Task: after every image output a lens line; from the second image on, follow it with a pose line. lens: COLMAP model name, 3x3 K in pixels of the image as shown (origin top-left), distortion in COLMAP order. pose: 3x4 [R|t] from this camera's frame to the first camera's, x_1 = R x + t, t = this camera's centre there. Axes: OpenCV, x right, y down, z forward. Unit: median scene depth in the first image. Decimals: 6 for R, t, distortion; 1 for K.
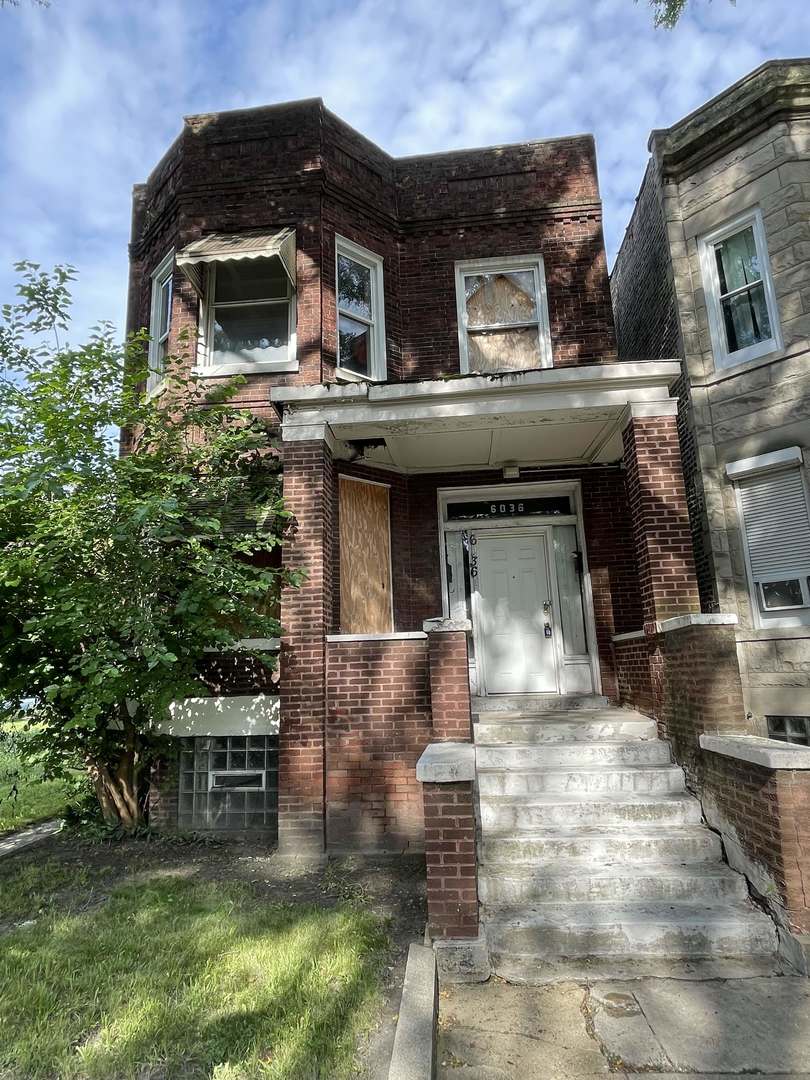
lens RADIAL K [[646.7, 0, 404.5], [0, 646.7, 534.0], [0, 0, 1]] dist [-0.008306, 0.000434]
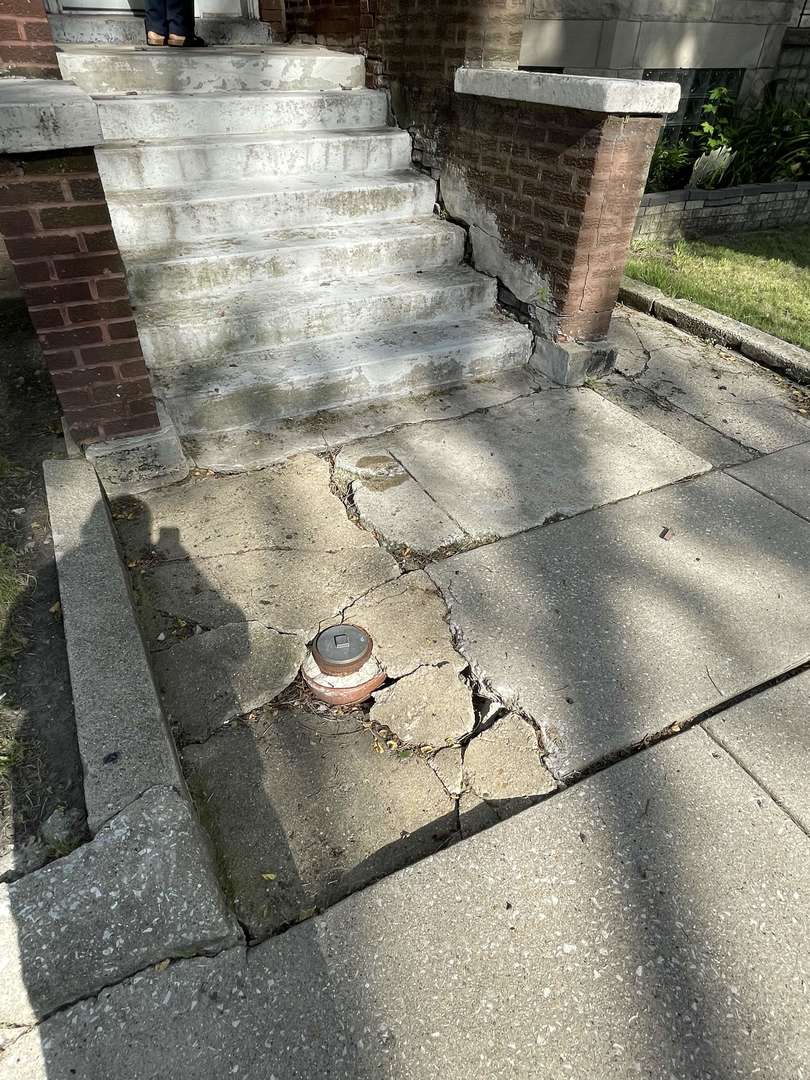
lens RADIAL K [[646.7, 0, 404.5], [0, 646.7, 534.0], [0, 0, 1]] dist [-0.008306, 0.000434]
pose [[0.852659, -0.287182, 0.436462, 0.012700], [-0.145279, 0.672117, 0.726052, 0.192398], [-0.501863, -0.682484, 0.531365, 0.438100]]
